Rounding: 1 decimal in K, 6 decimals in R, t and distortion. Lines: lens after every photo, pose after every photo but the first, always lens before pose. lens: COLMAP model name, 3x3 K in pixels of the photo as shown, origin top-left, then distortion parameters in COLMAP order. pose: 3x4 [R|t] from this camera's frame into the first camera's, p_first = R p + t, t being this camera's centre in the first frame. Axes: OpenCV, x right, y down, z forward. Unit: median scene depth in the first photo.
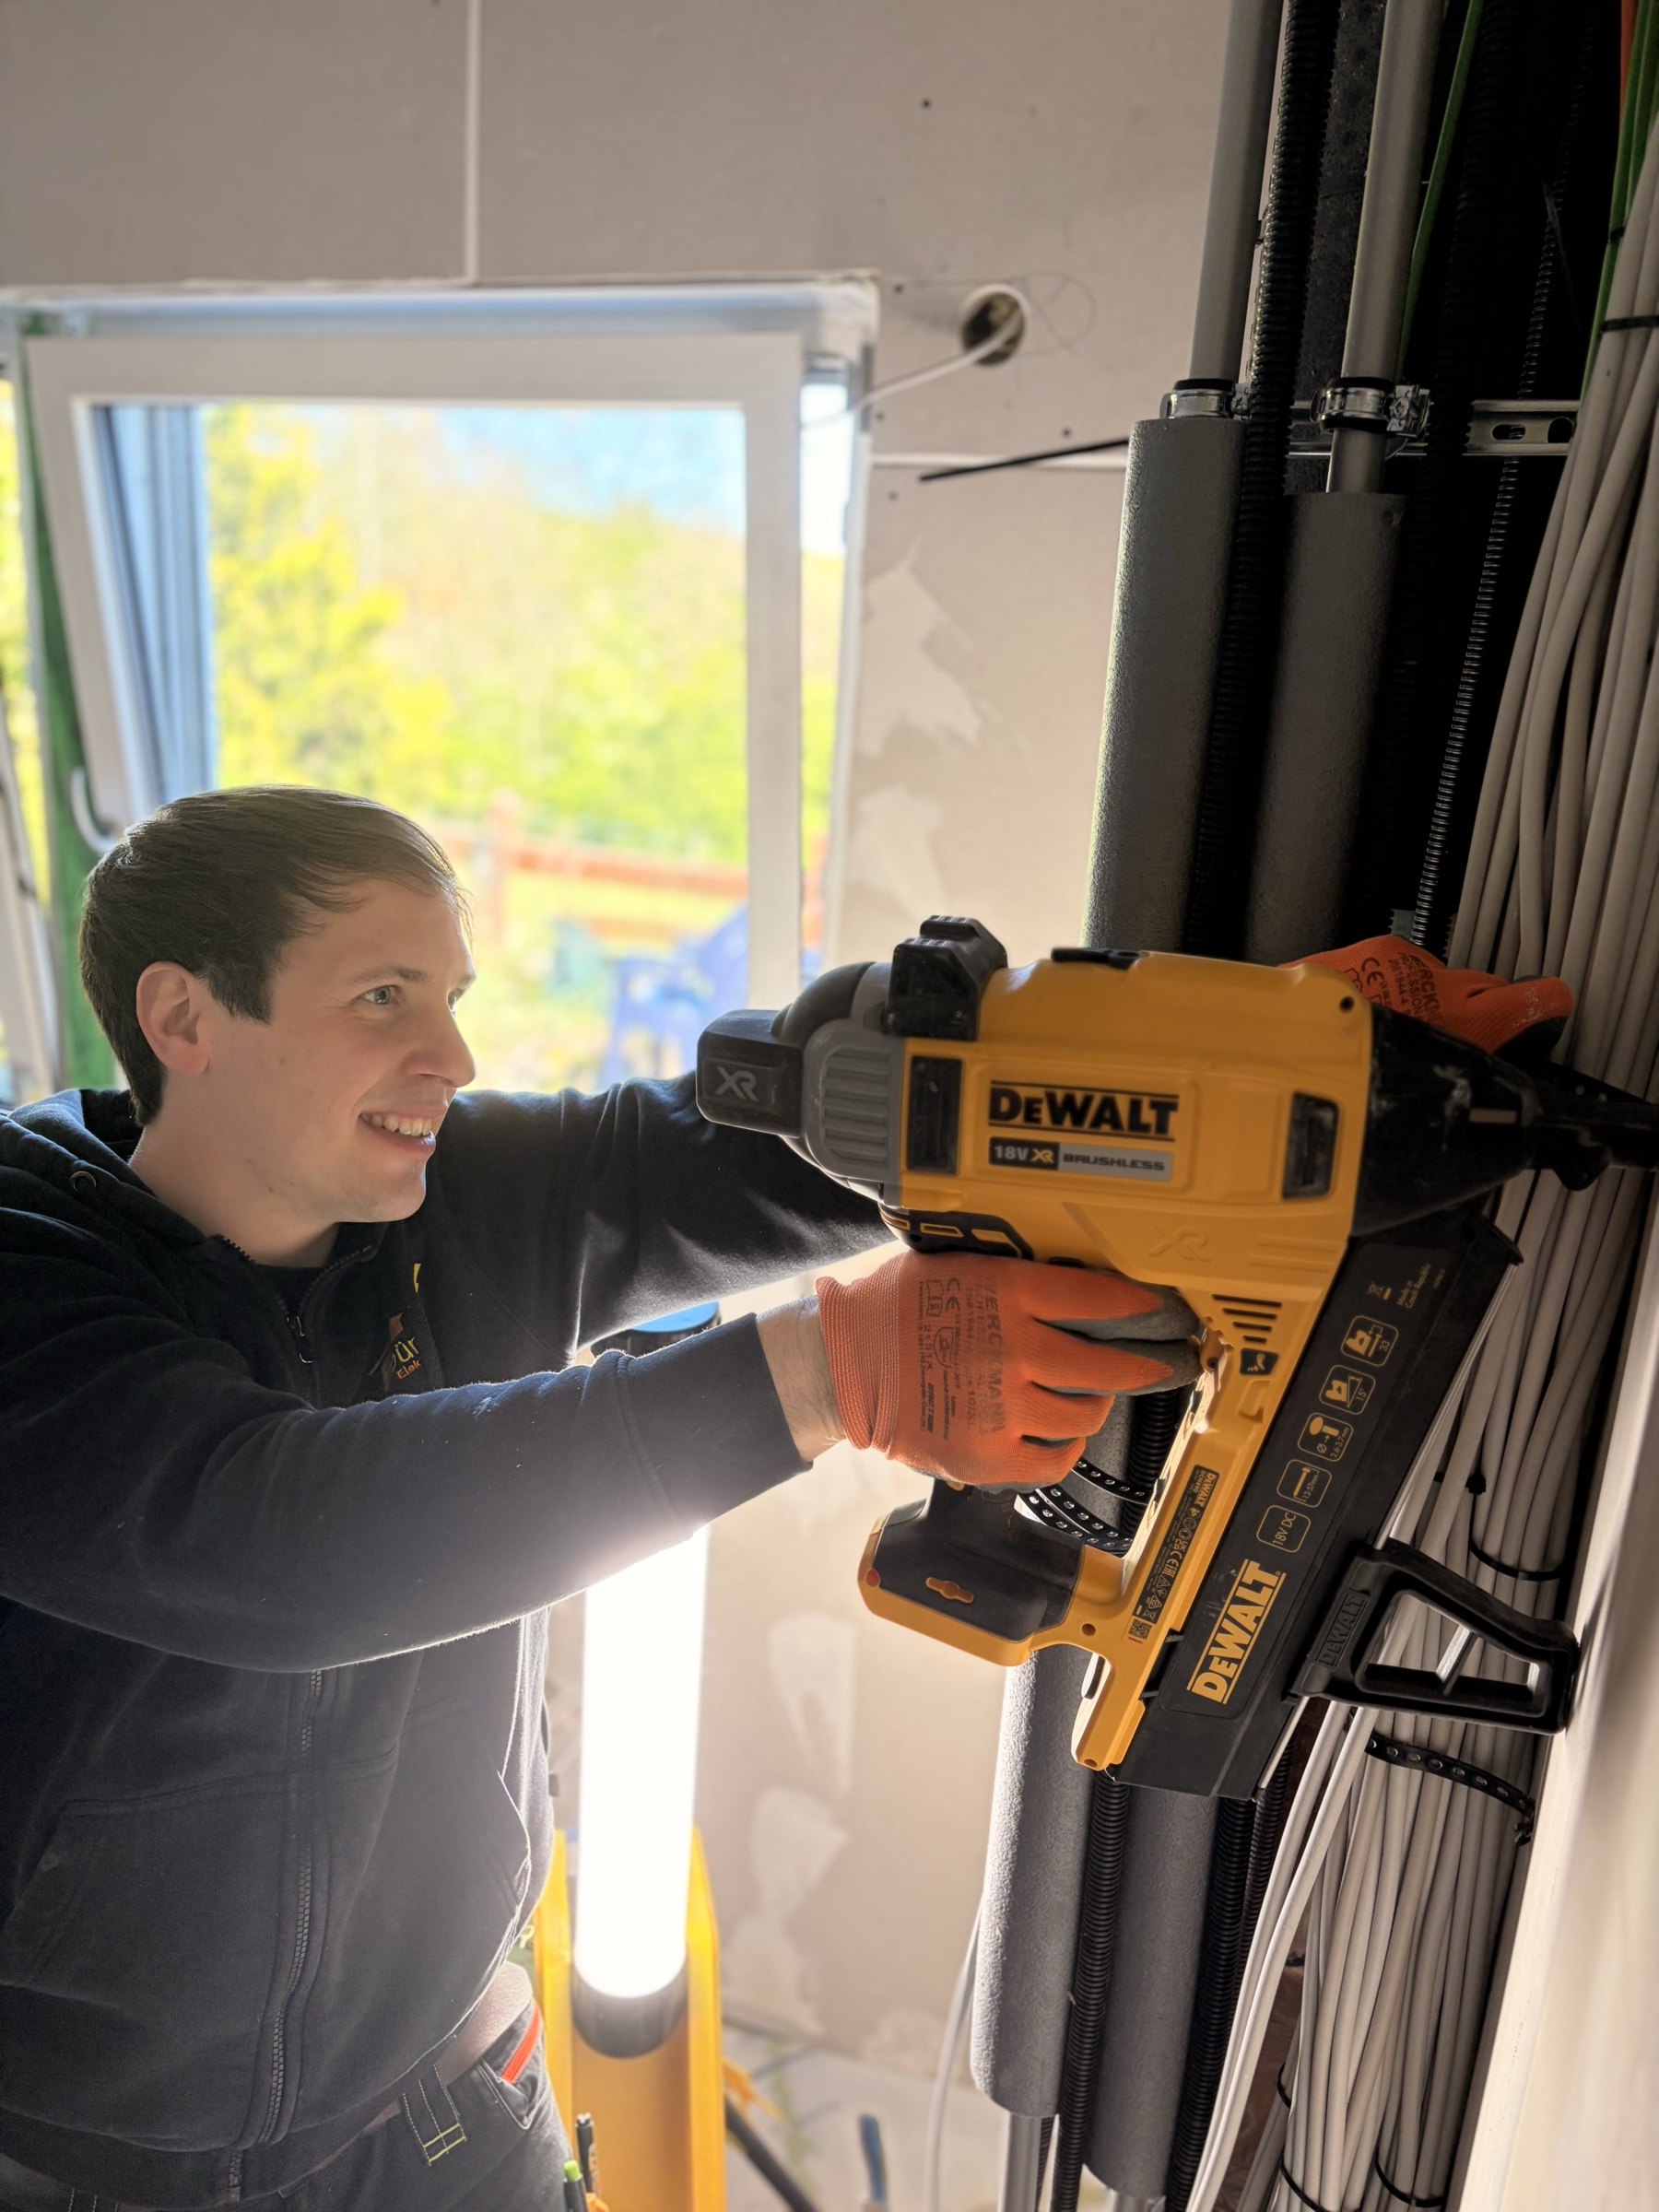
lens RADIAL K [[1665.7, 0, 829.5], [0, 1665.7, 1106.0], [0, 0, 1]] dist [0.058994, -0.054620]
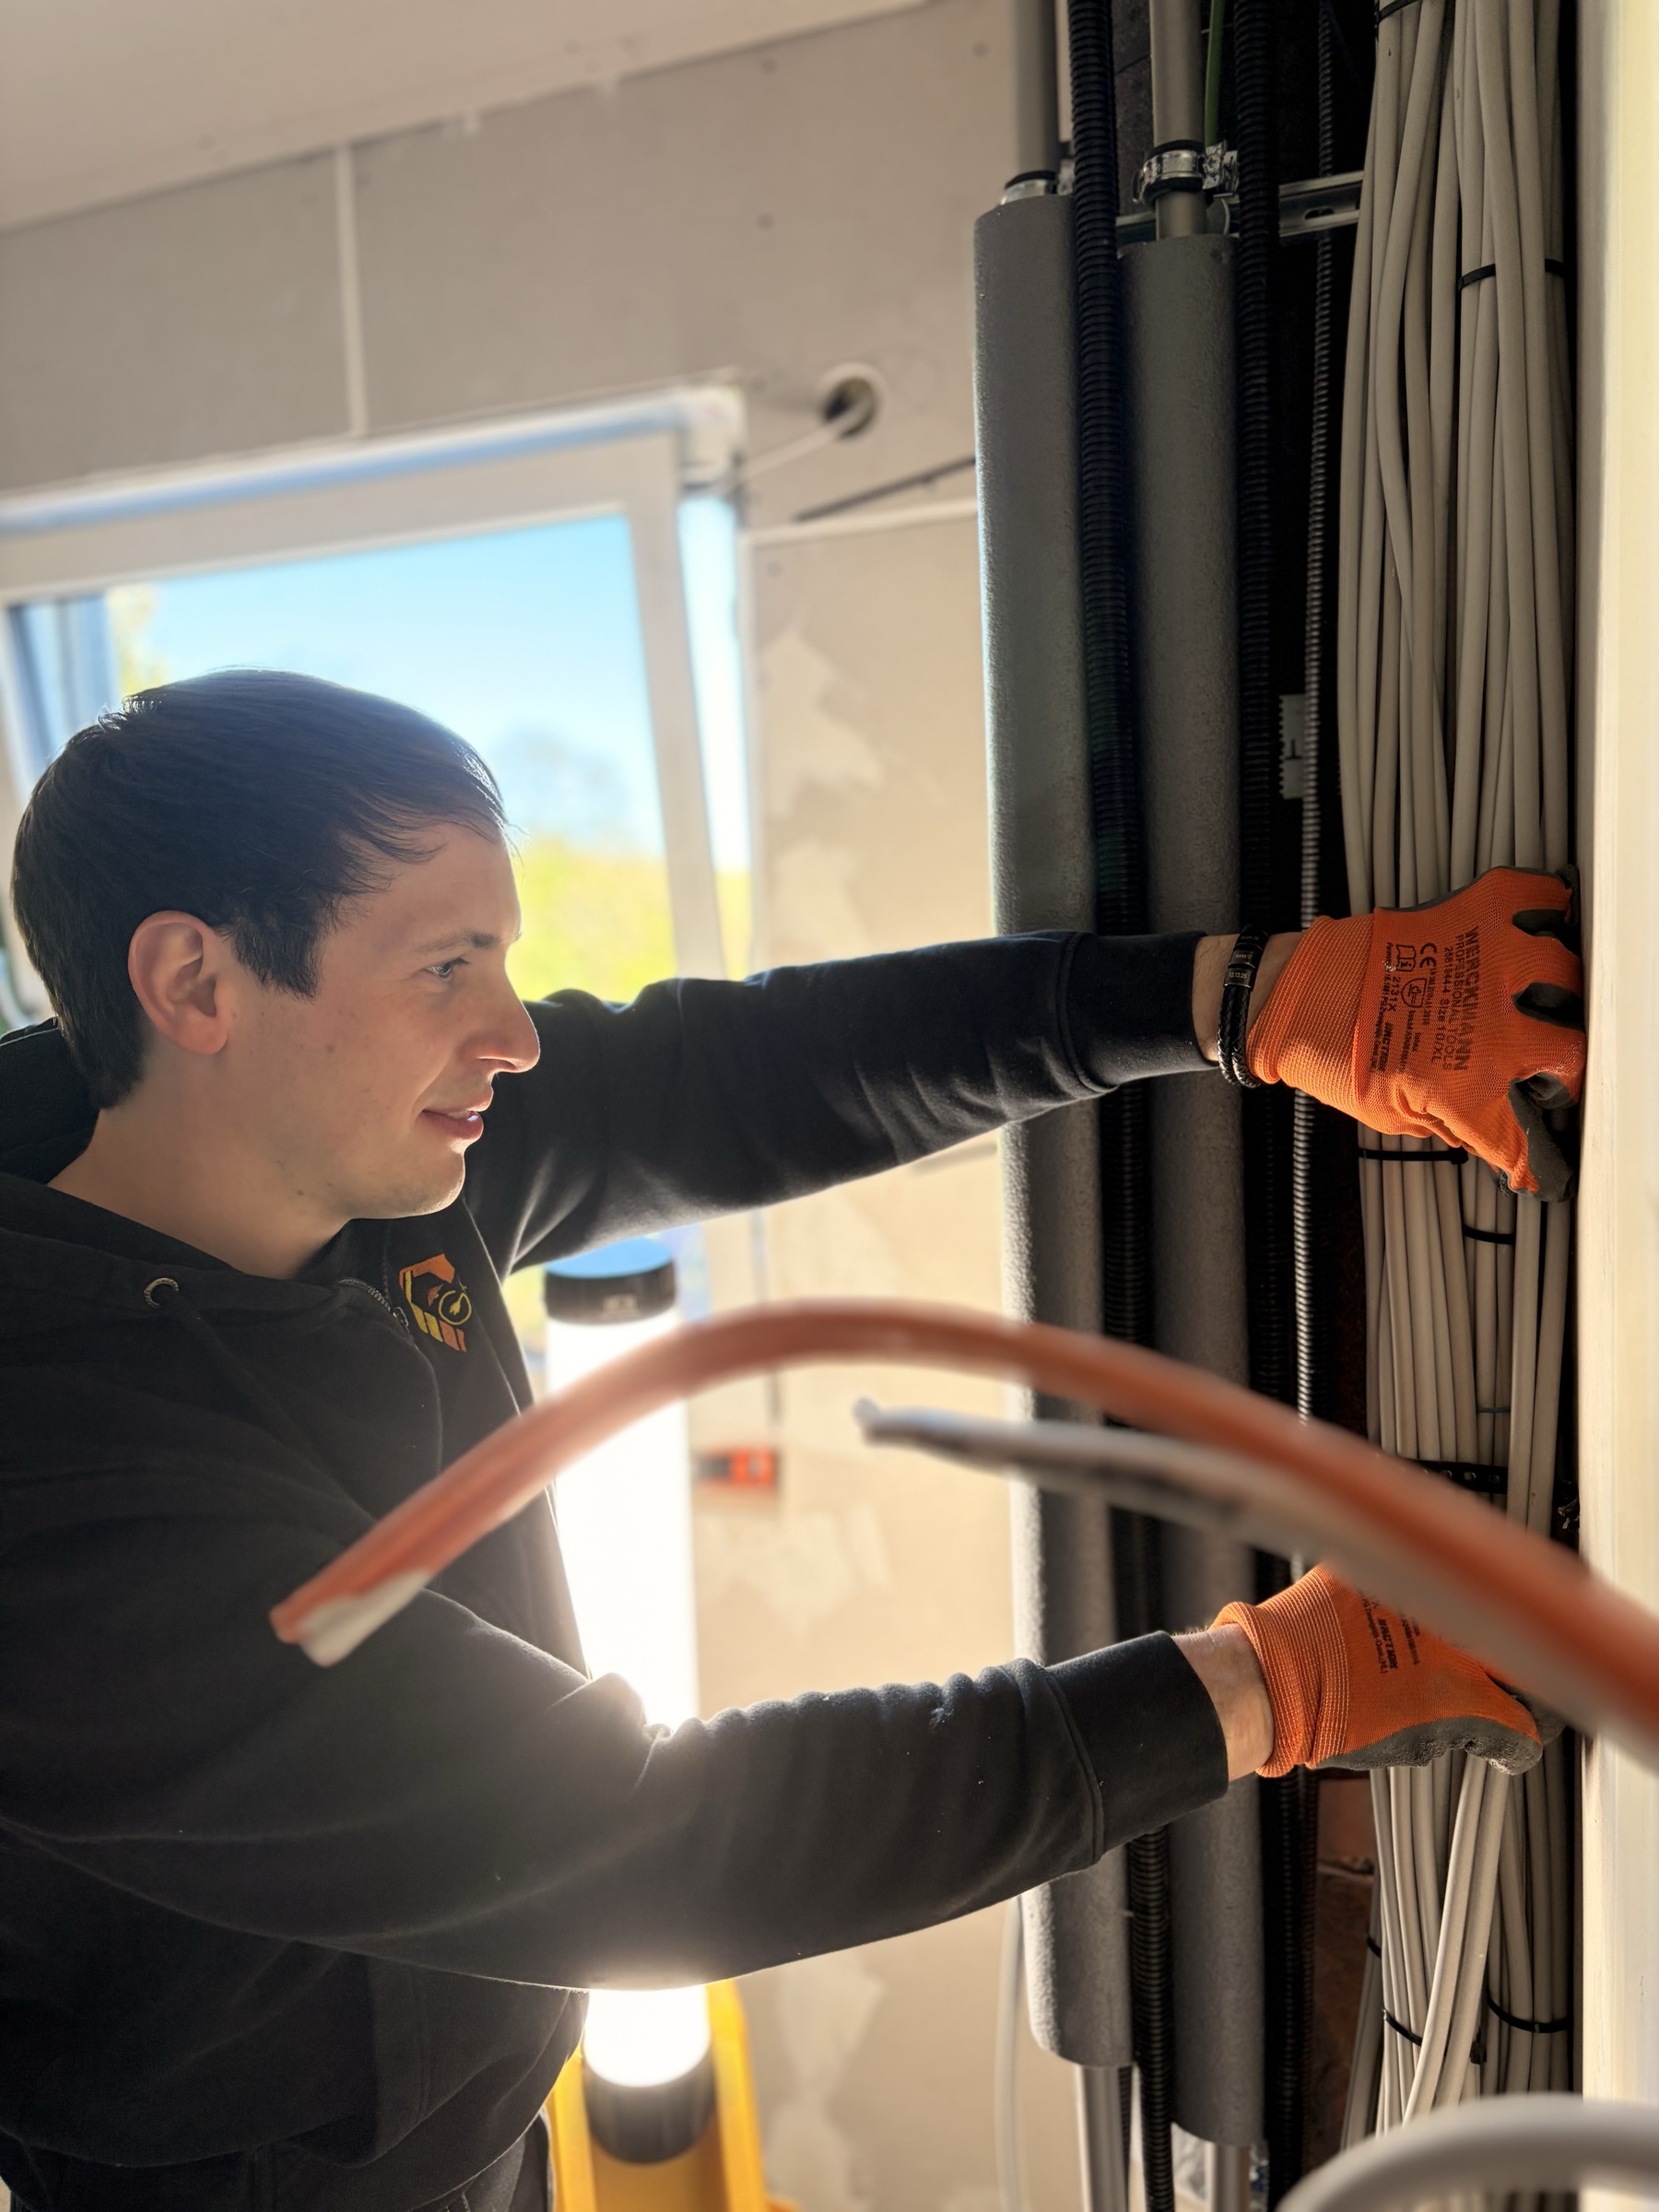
lens RADIAL K [[1665.7, 0, 829.5], [0, 1665.7, 1106.0], [0, 0, 1]] dist [0.058994, -0.054620]
pose [[0.993653, -0.105811, 0.038178, -0.005426], [0.110859, 0.978684, -0.172880, 0.240598], [-0.019072, 0.176015, 0.984203, 0.040040]]
